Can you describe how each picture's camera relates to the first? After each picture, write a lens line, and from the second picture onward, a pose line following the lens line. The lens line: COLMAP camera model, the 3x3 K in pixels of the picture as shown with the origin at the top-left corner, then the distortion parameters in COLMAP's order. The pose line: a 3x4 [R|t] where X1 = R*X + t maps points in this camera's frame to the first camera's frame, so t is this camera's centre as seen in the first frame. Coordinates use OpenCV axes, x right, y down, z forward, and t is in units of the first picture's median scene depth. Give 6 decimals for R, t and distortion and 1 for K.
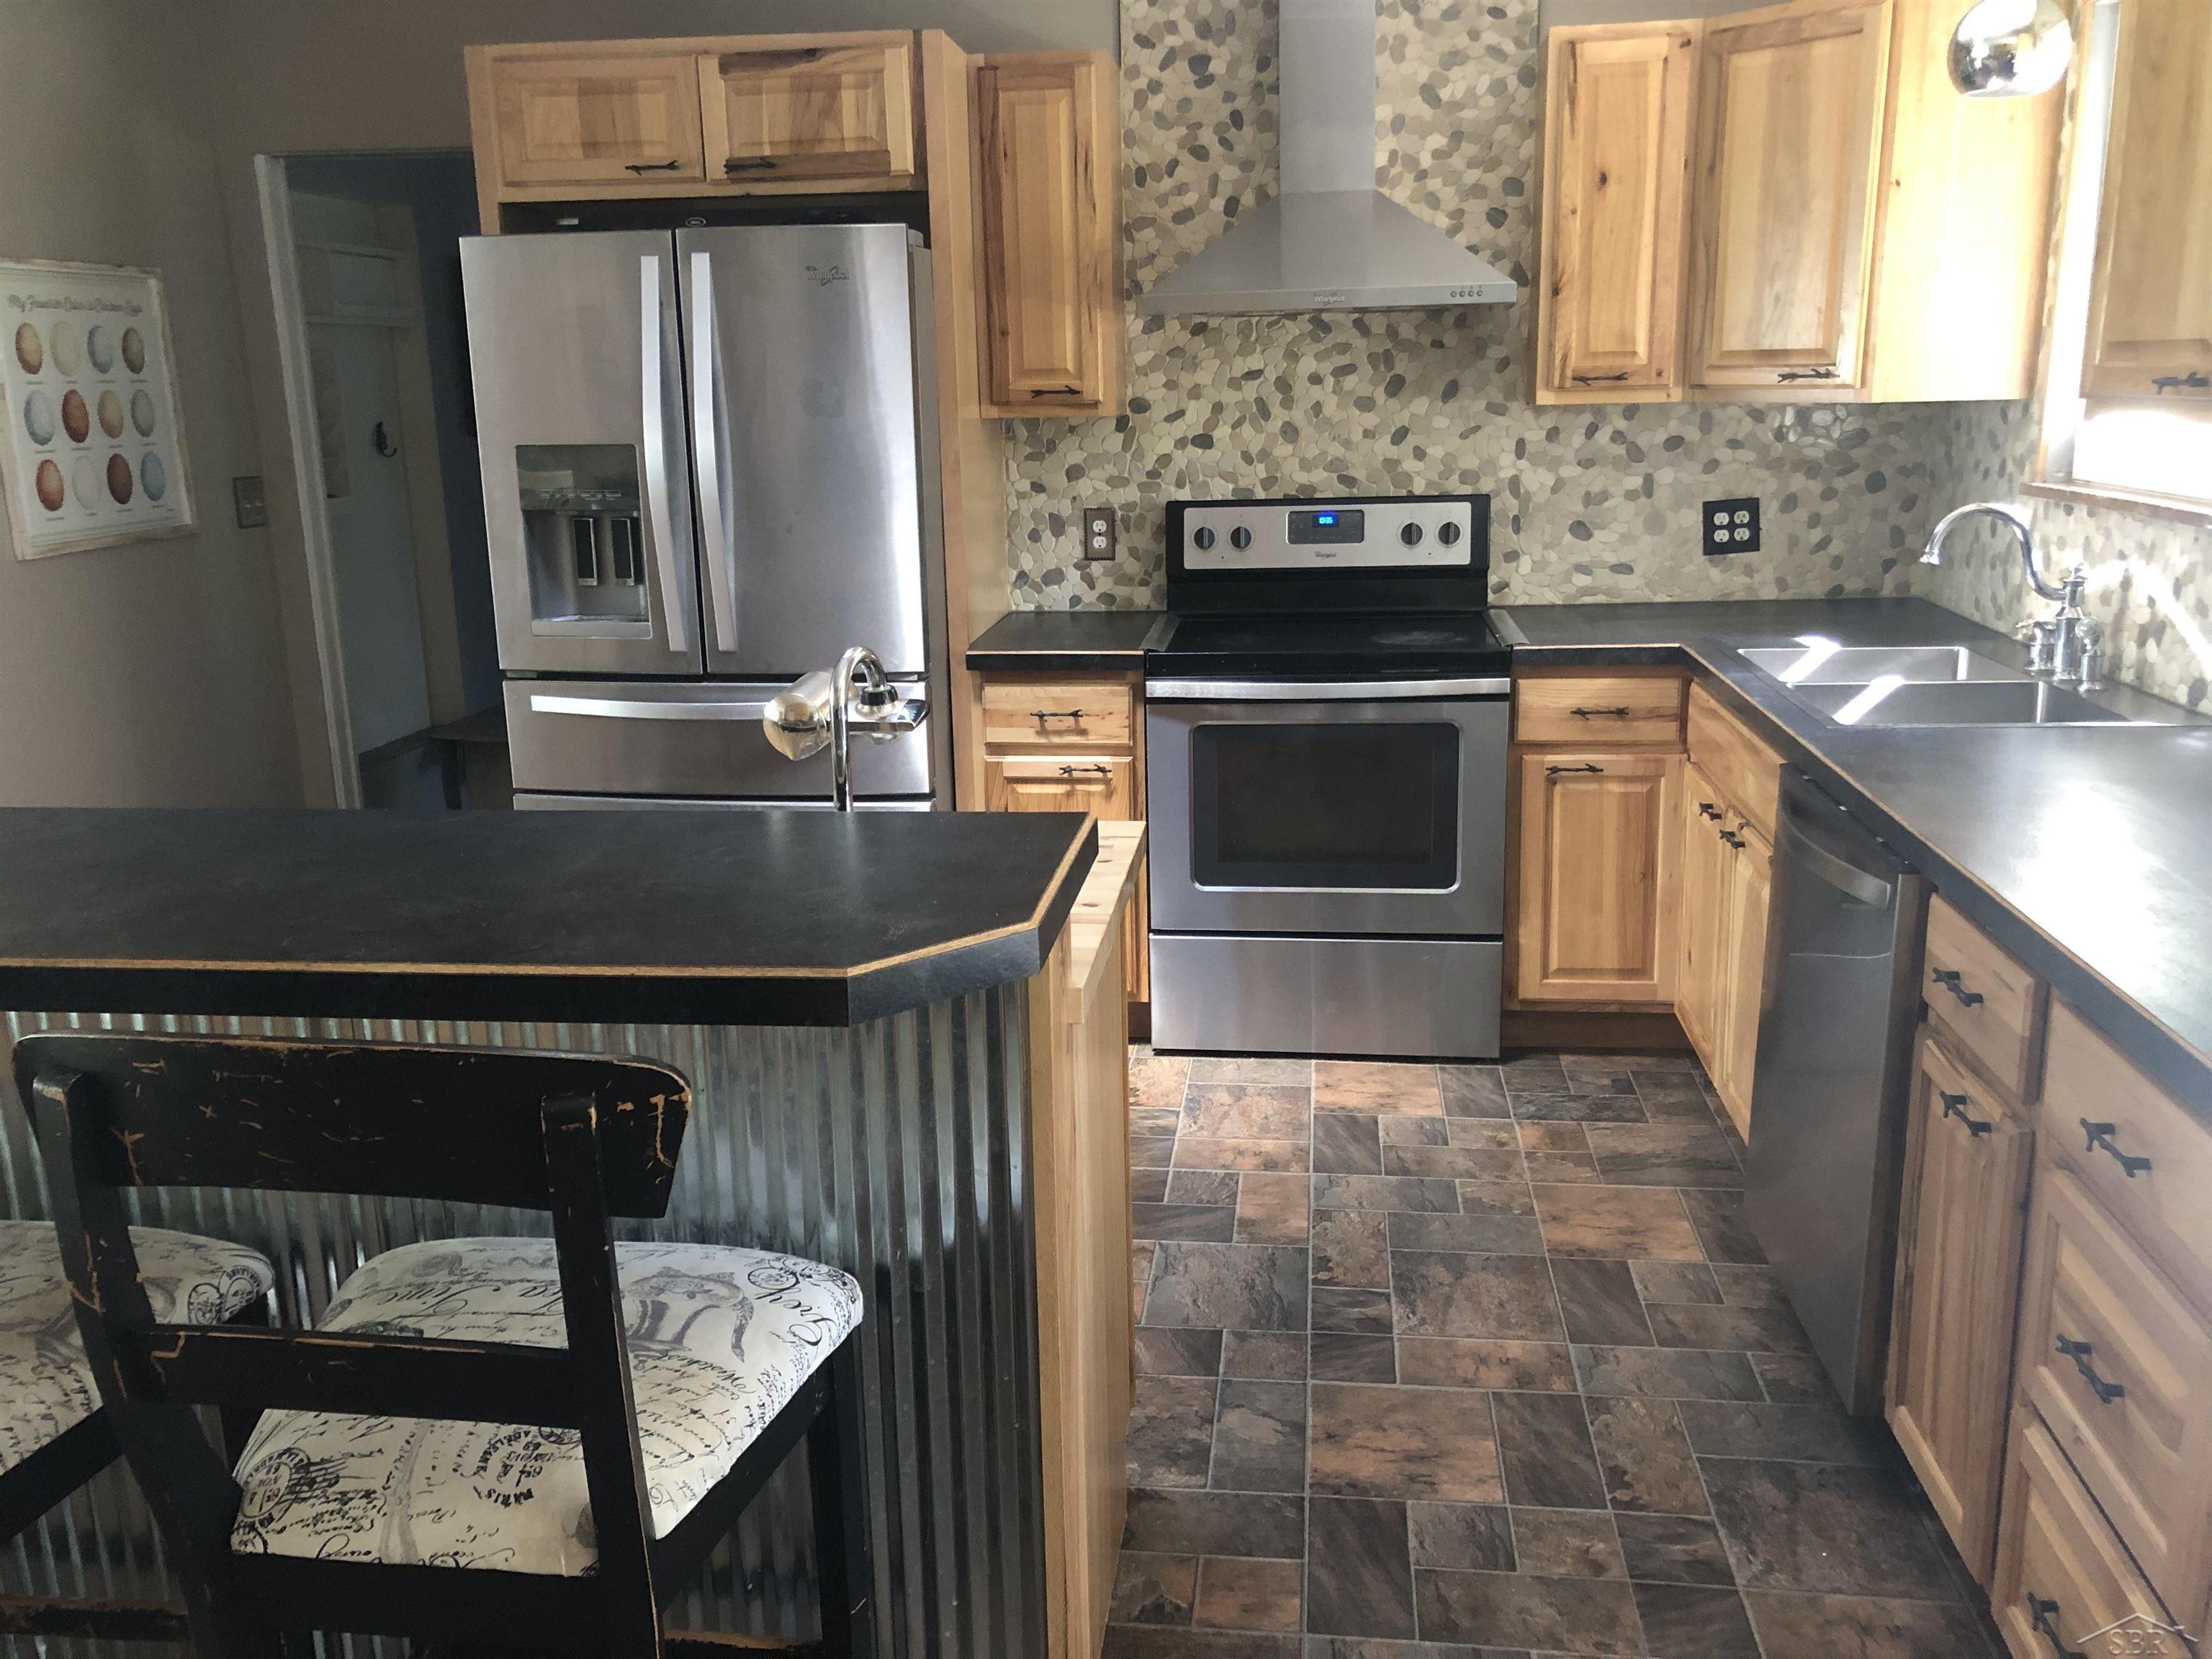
lens RADIAL K [[1822.4, 0, 1106.0], [0, 1822.4, 829.5], [0, 0, 1]] dist [0.005539, 0.001510]
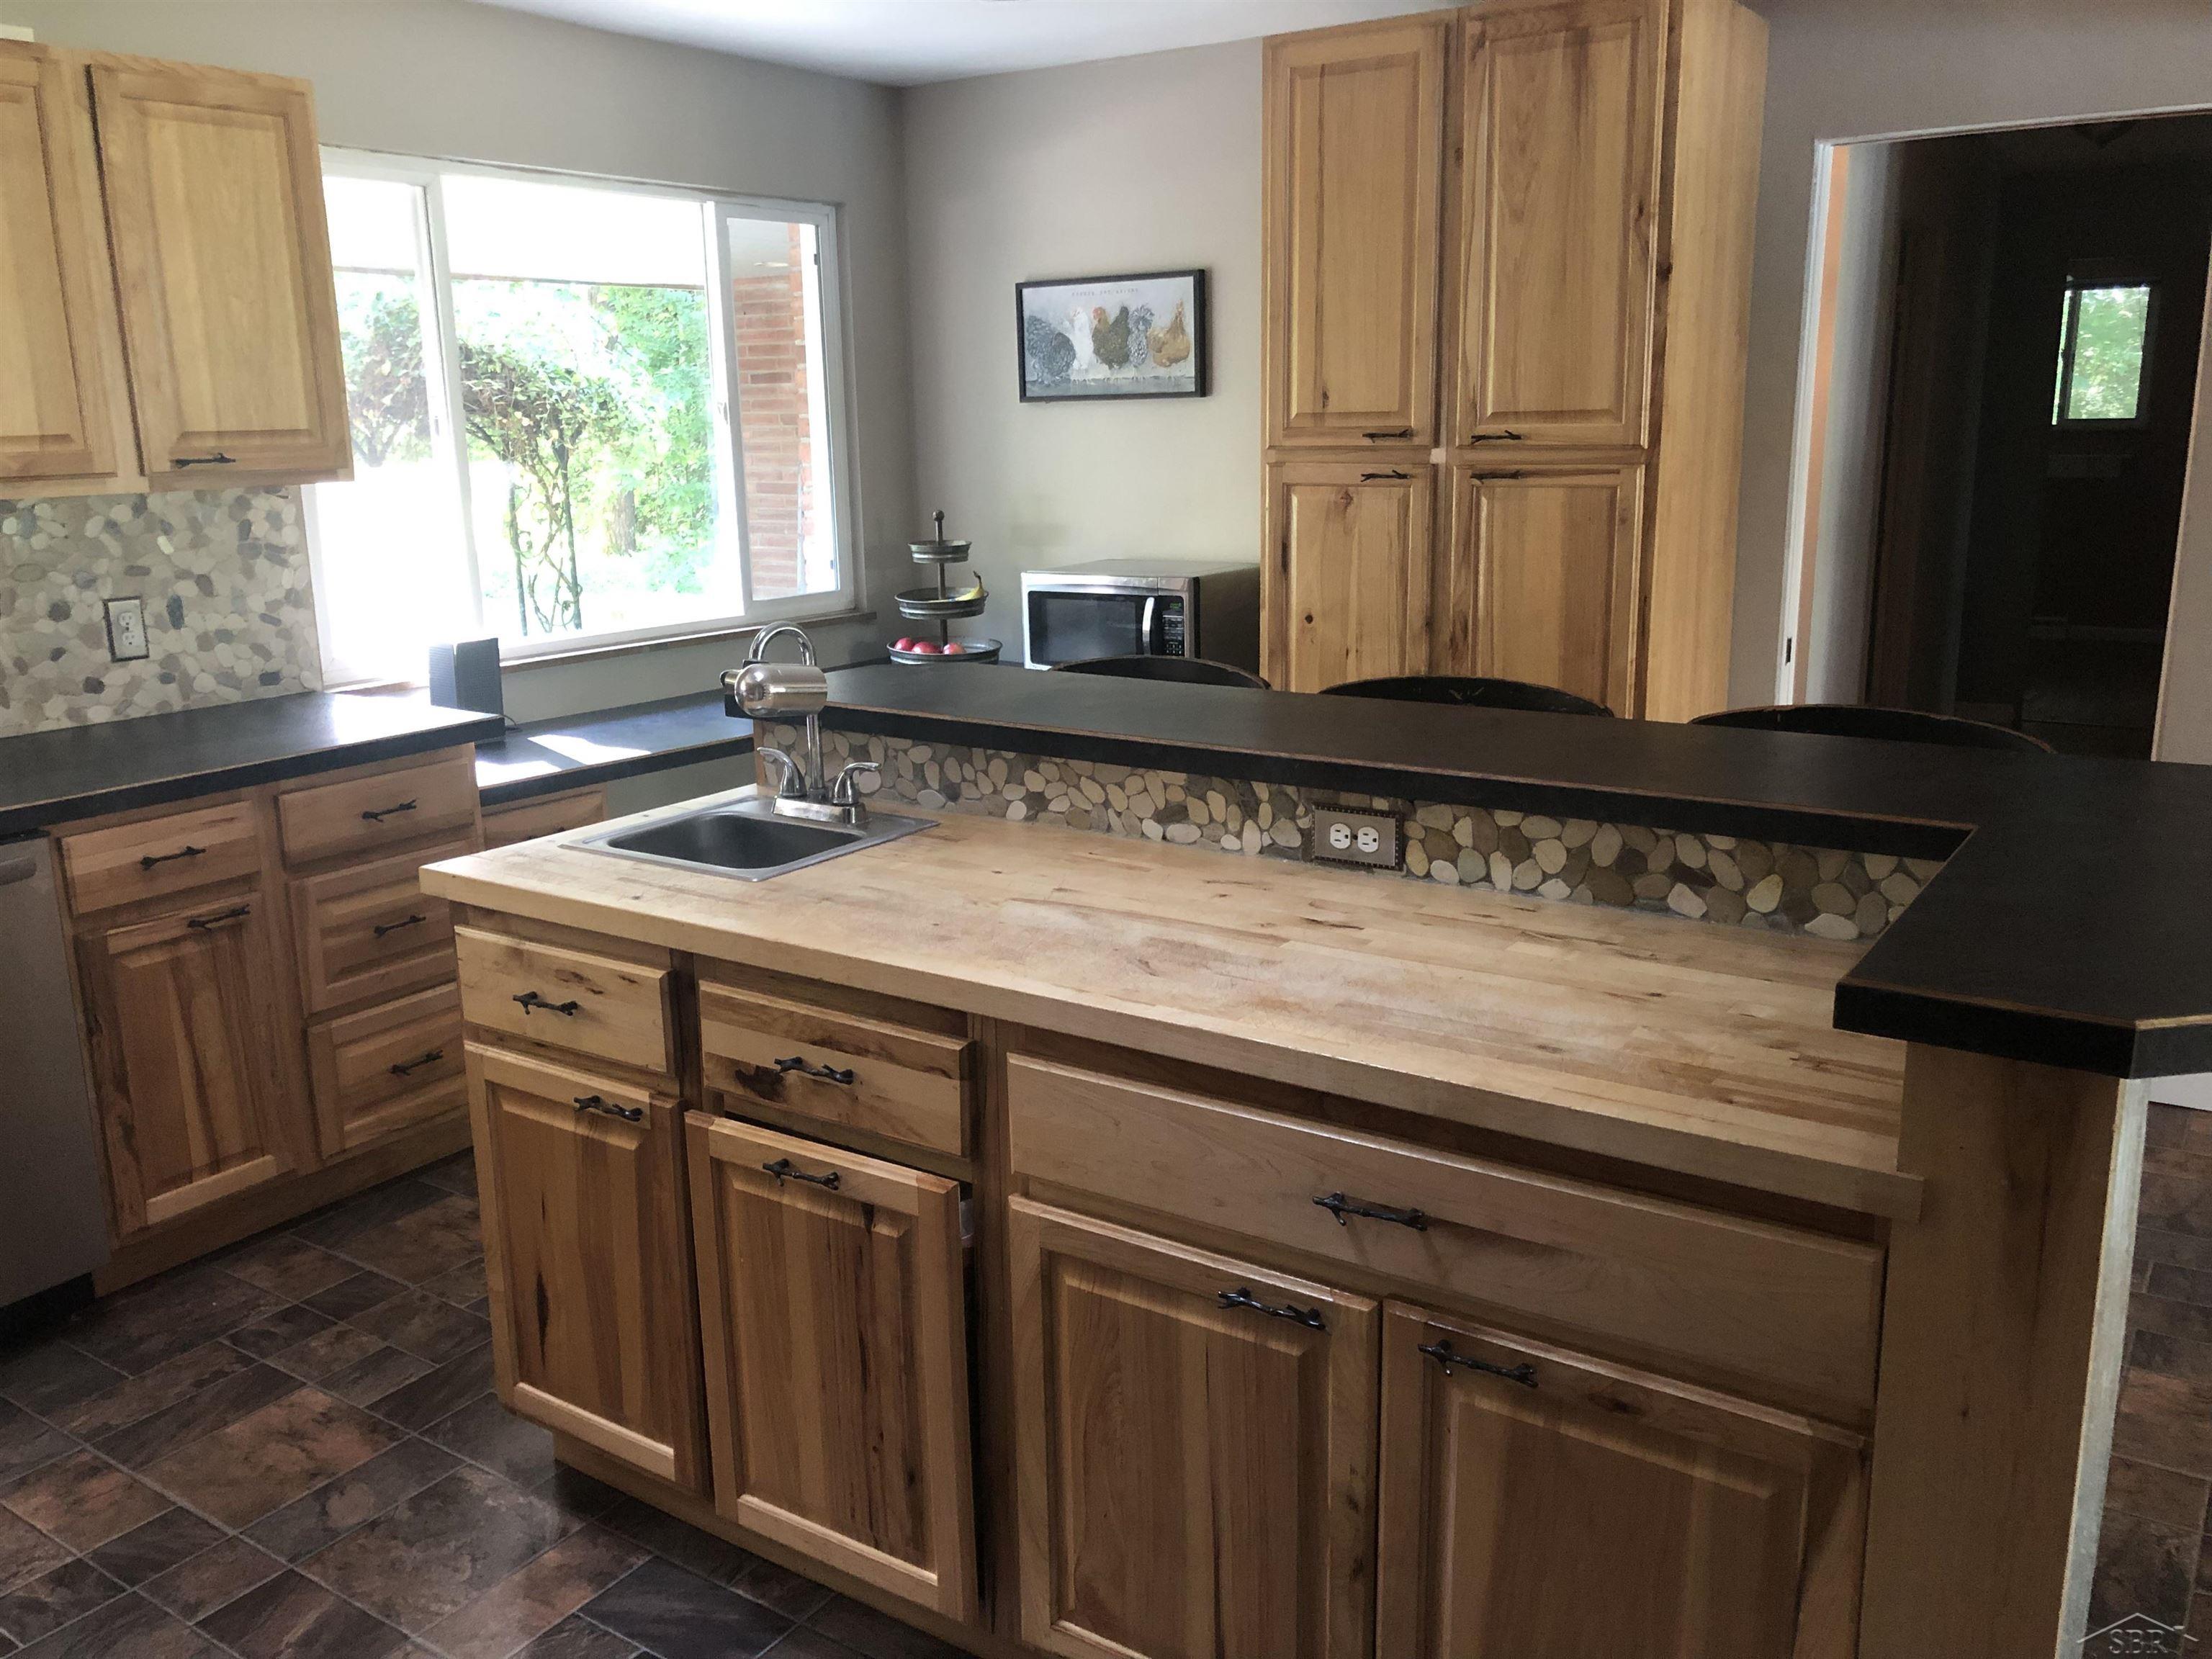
lens RADIAL K [[1822.4, 0, 1106.0], [0, 1822.4, 829.5], [0, 0, 1]] dist [0.005539, 0.001510]
pose [[-0.890441, -0.068572, 0.449904, -0.749937], [0.145845, 0.893449, 0.424828, -0.384055], [-0.431097, 0.443900, -0.785562, 1.532636]]
